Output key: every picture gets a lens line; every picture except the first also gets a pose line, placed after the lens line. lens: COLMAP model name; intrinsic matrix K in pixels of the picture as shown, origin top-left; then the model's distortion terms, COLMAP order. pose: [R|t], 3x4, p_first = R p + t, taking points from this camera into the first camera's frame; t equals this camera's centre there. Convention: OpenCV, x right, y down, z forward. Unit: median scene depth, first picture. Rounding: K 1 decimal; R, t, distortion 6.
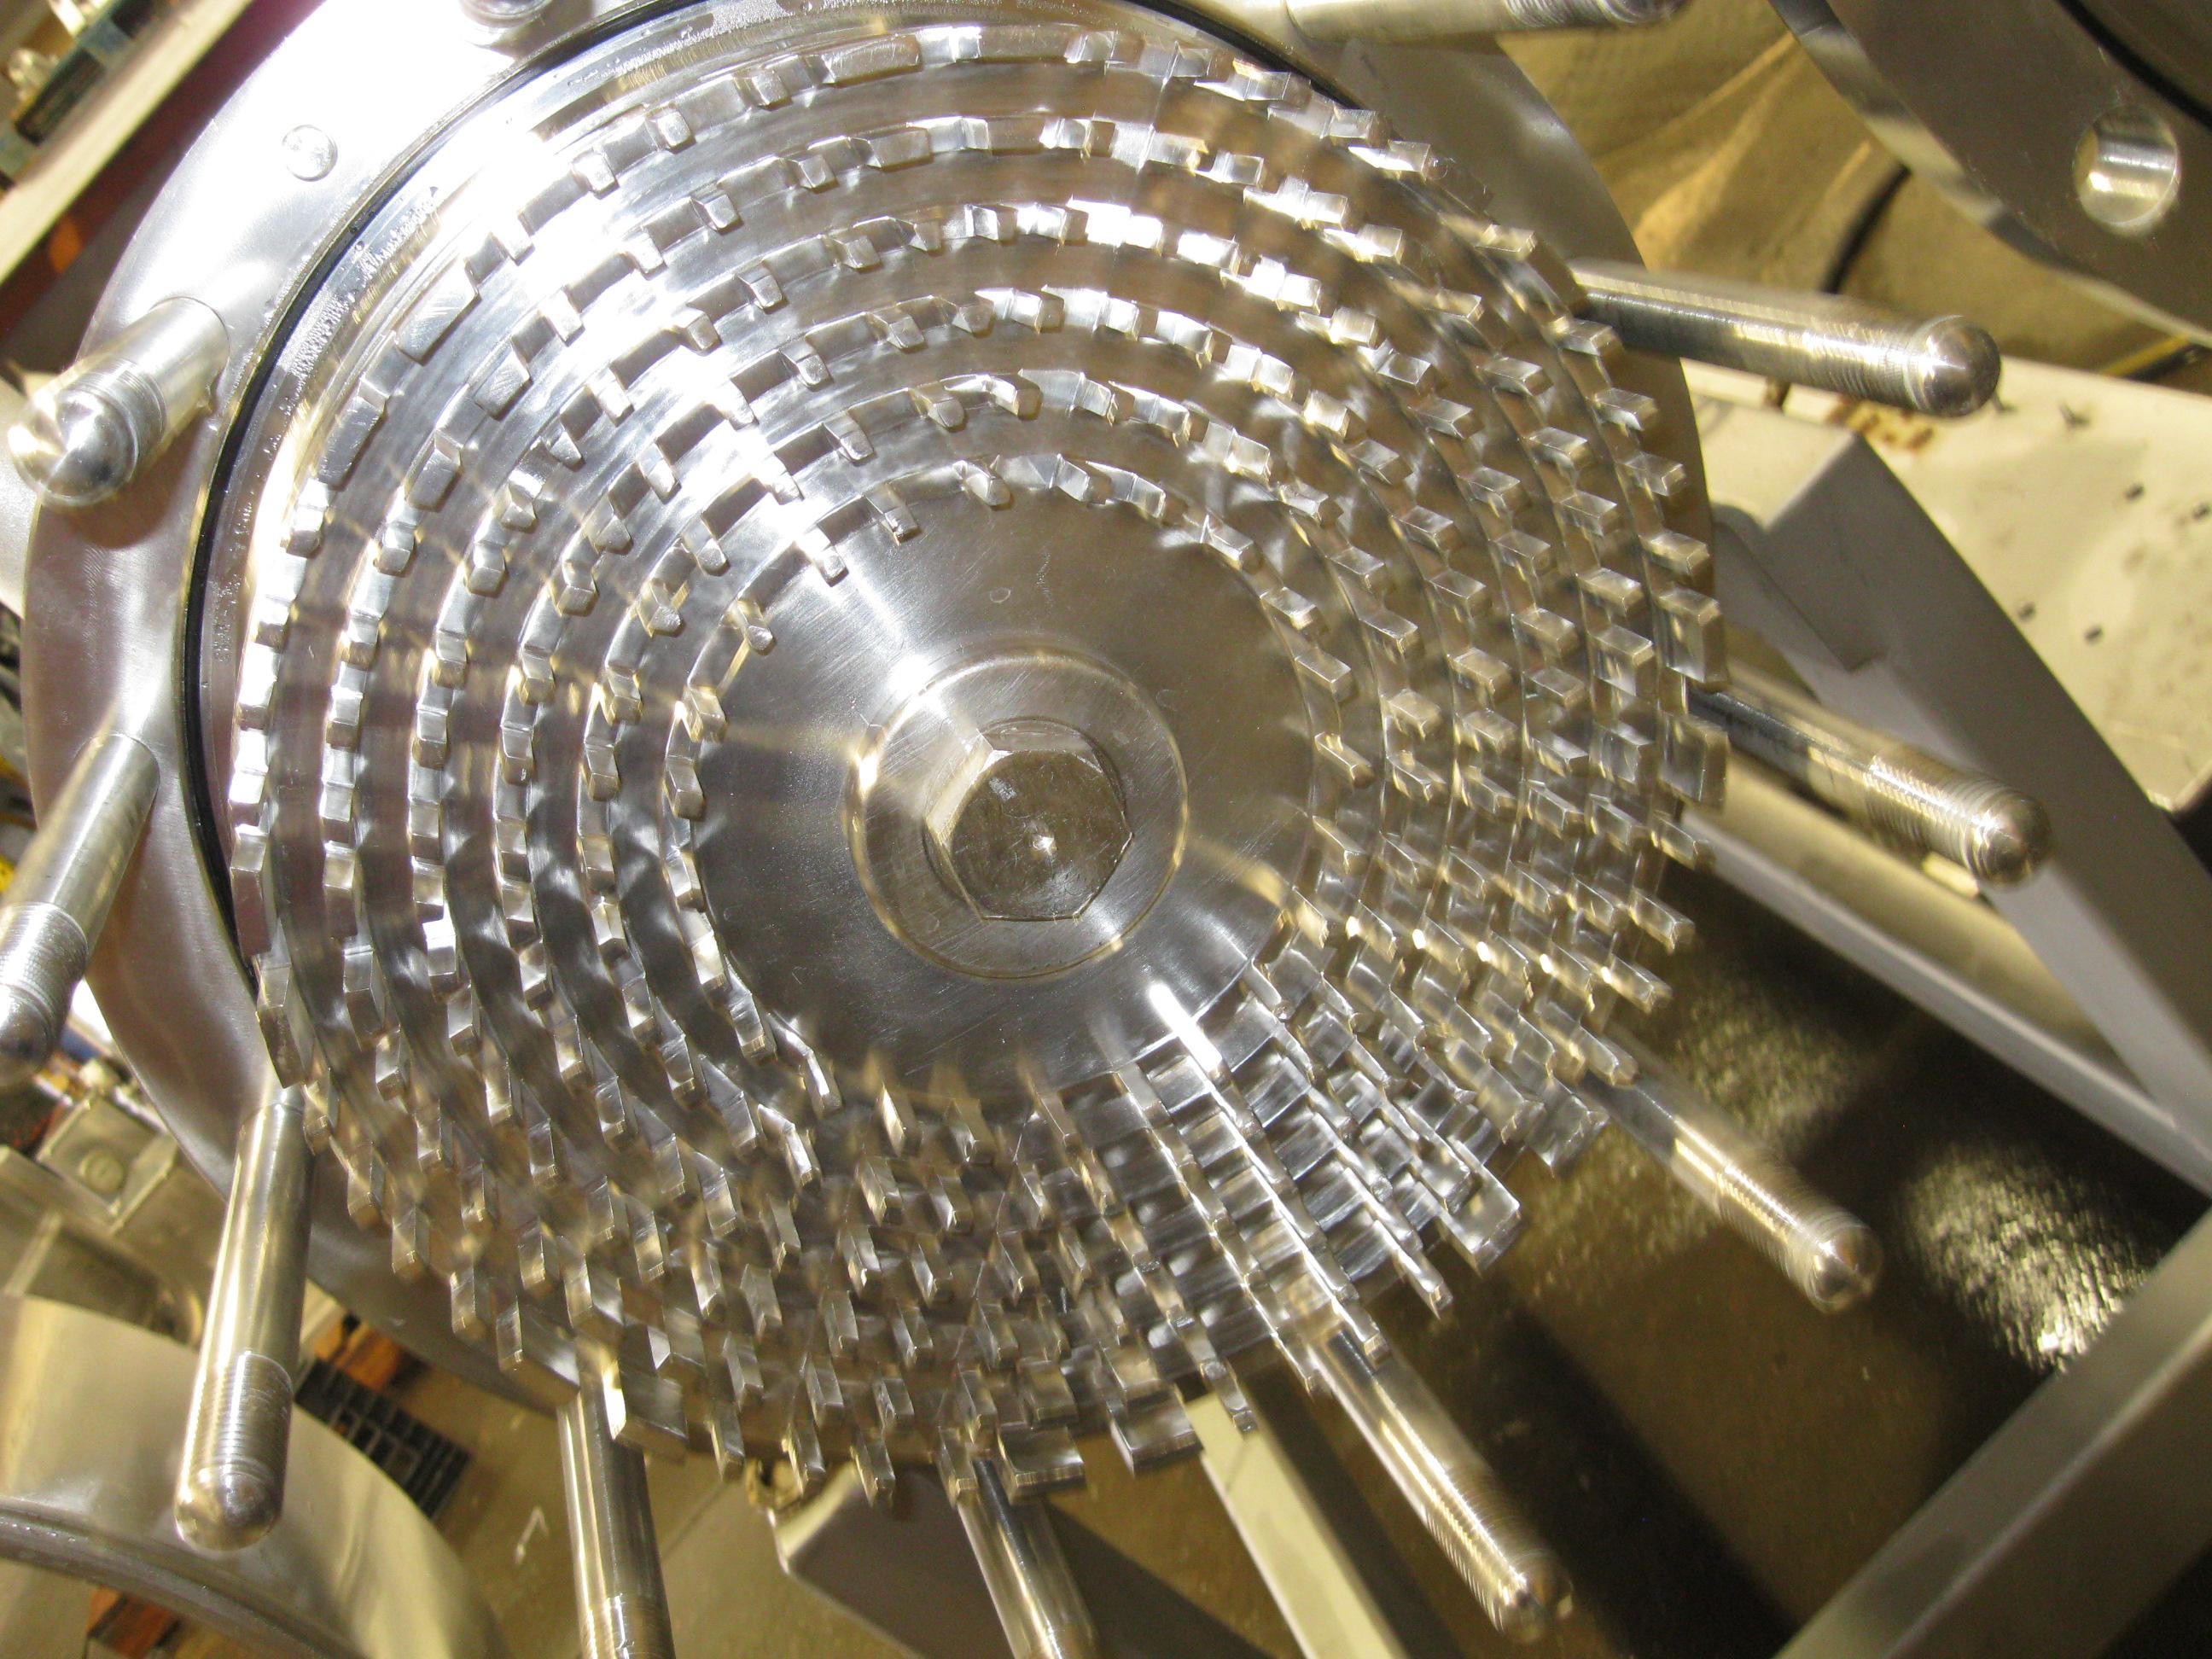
lens RADIAL K [[2189.1, 0, 1097.5], [0, 2189.1, 824.4], [0, 0, 1]] dist [-0.121723, 0.000000]
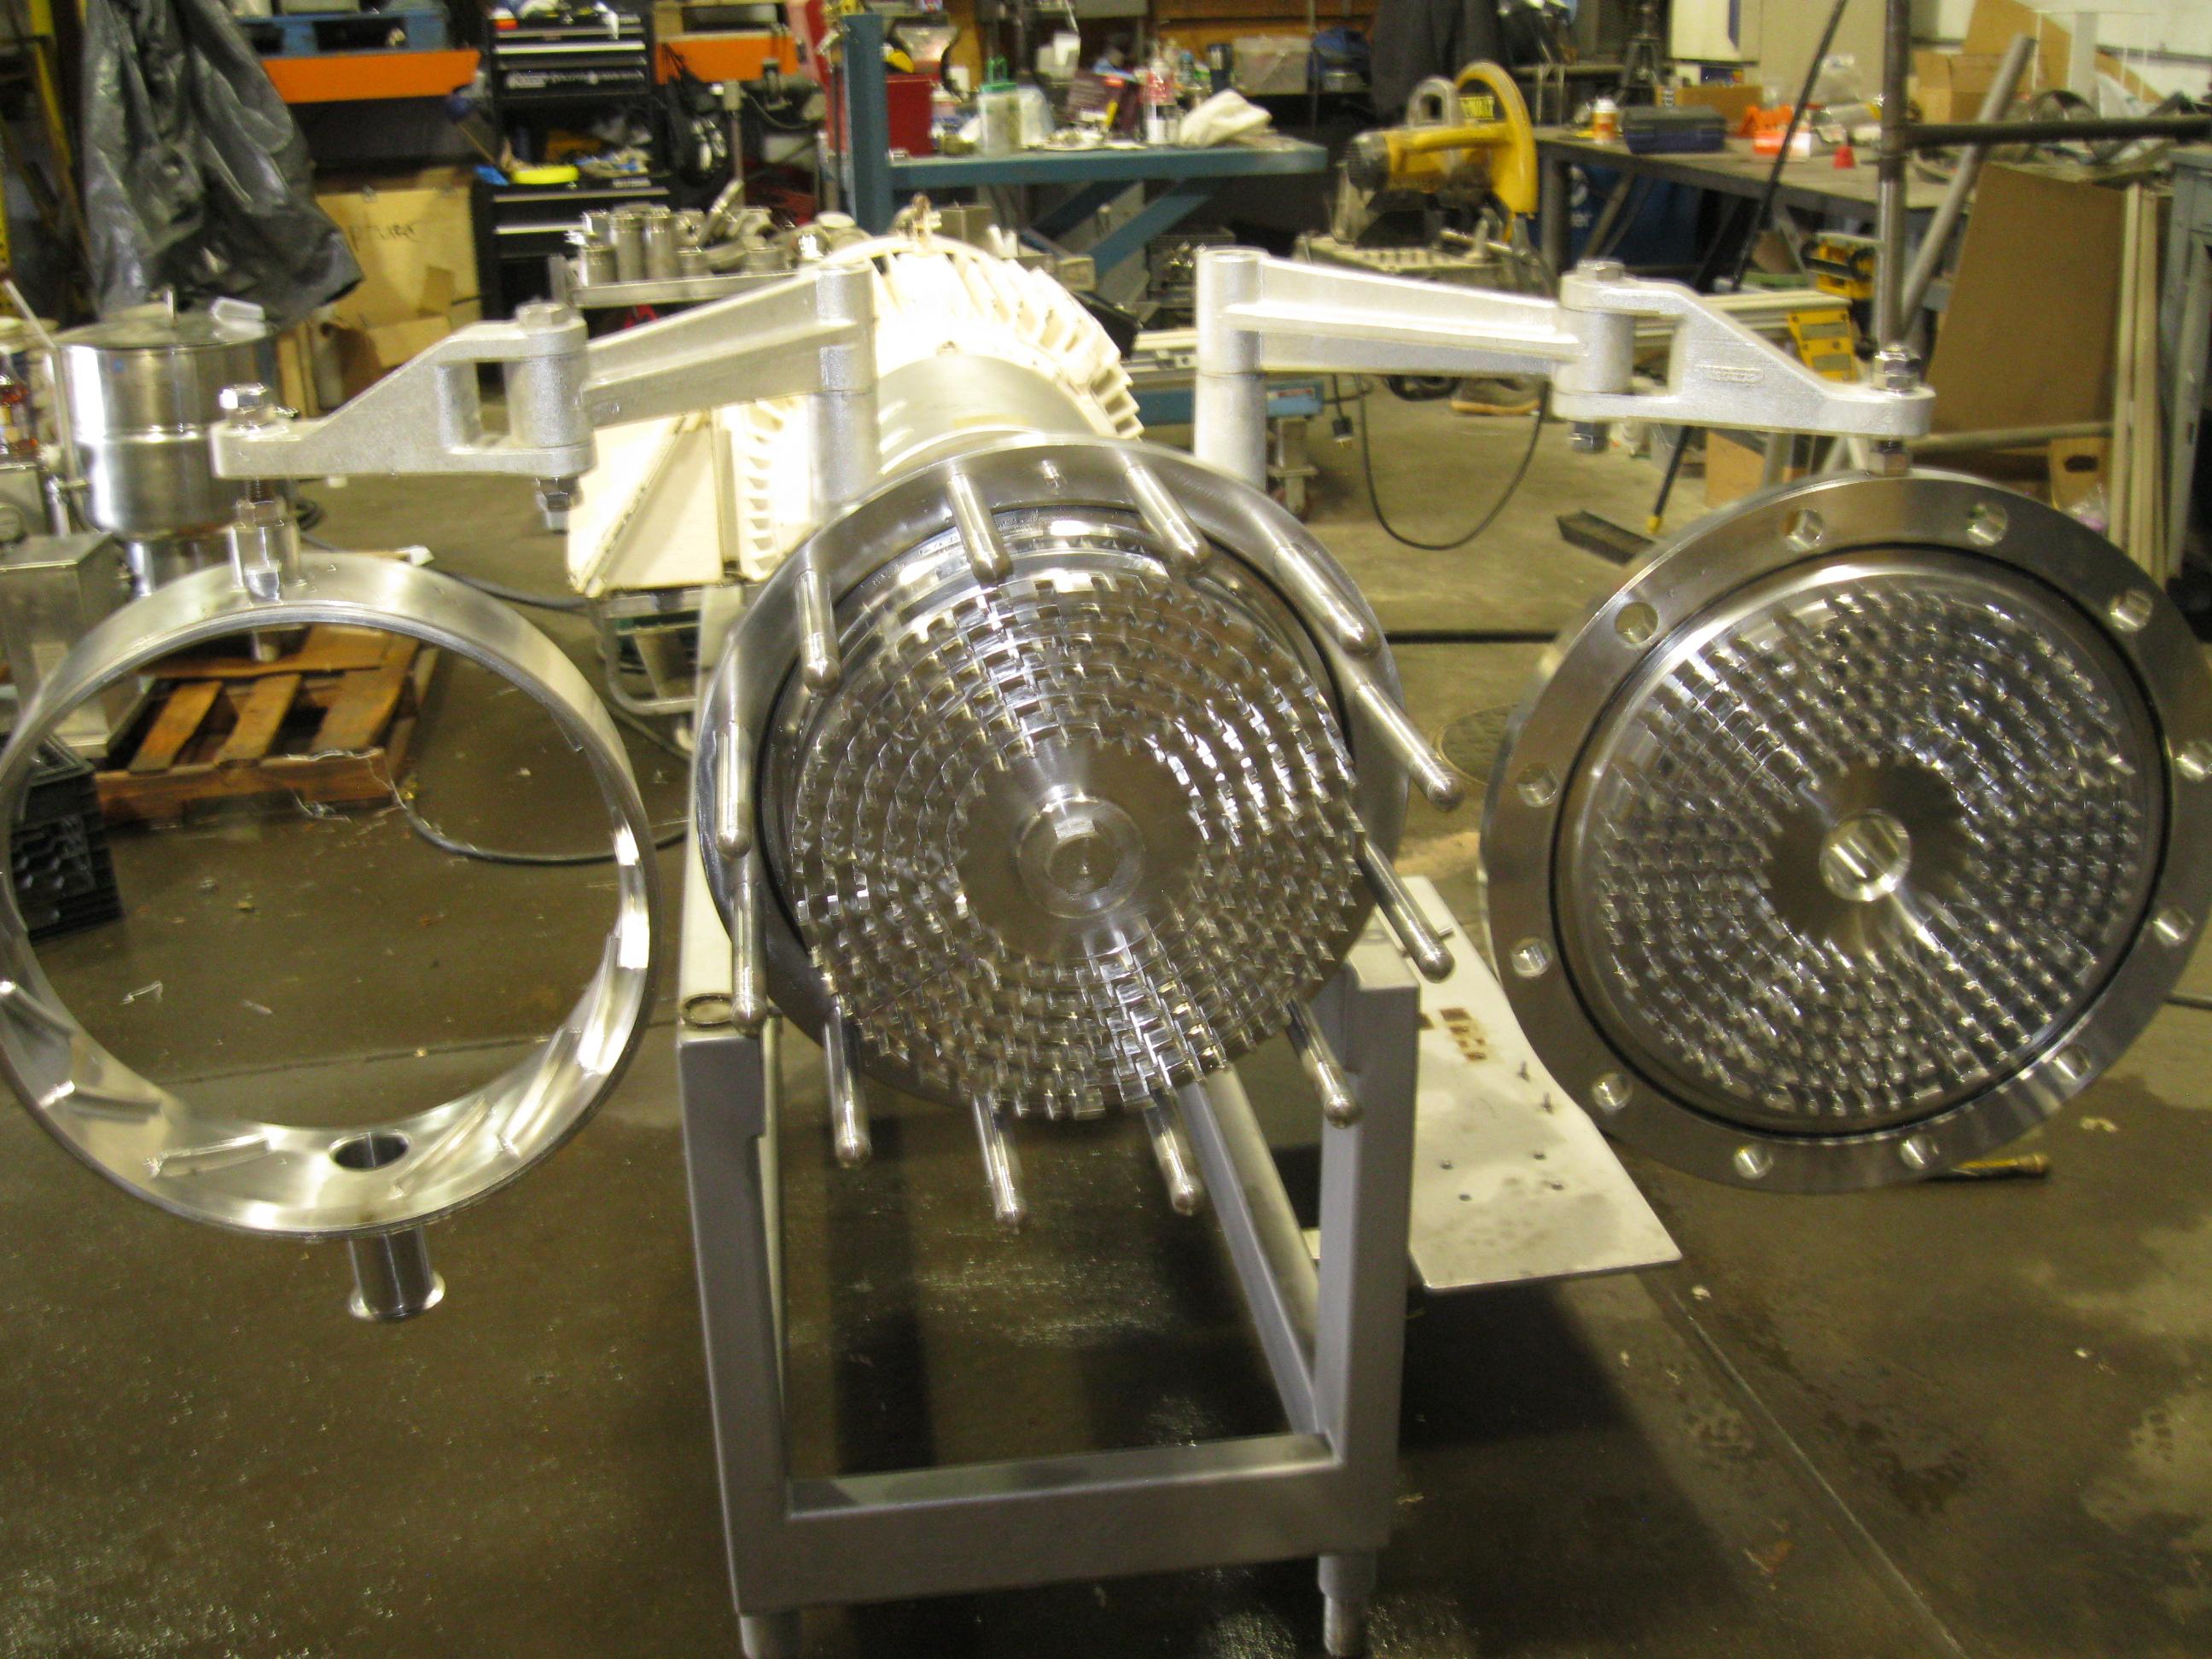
lens RADIAL K [[2189.1, 0, 1108.3], [0, 2189.1, 842.5], [0, 0, 1]] dist [-0.121723, 0.000000]
pose [[0.721492, 0.682012, 0.119621, -0.321098], [-0.667695, 0.731022, -0.140682, 0.317554], [-0.183393, 0.021630, 0.982802, -1.525859]]
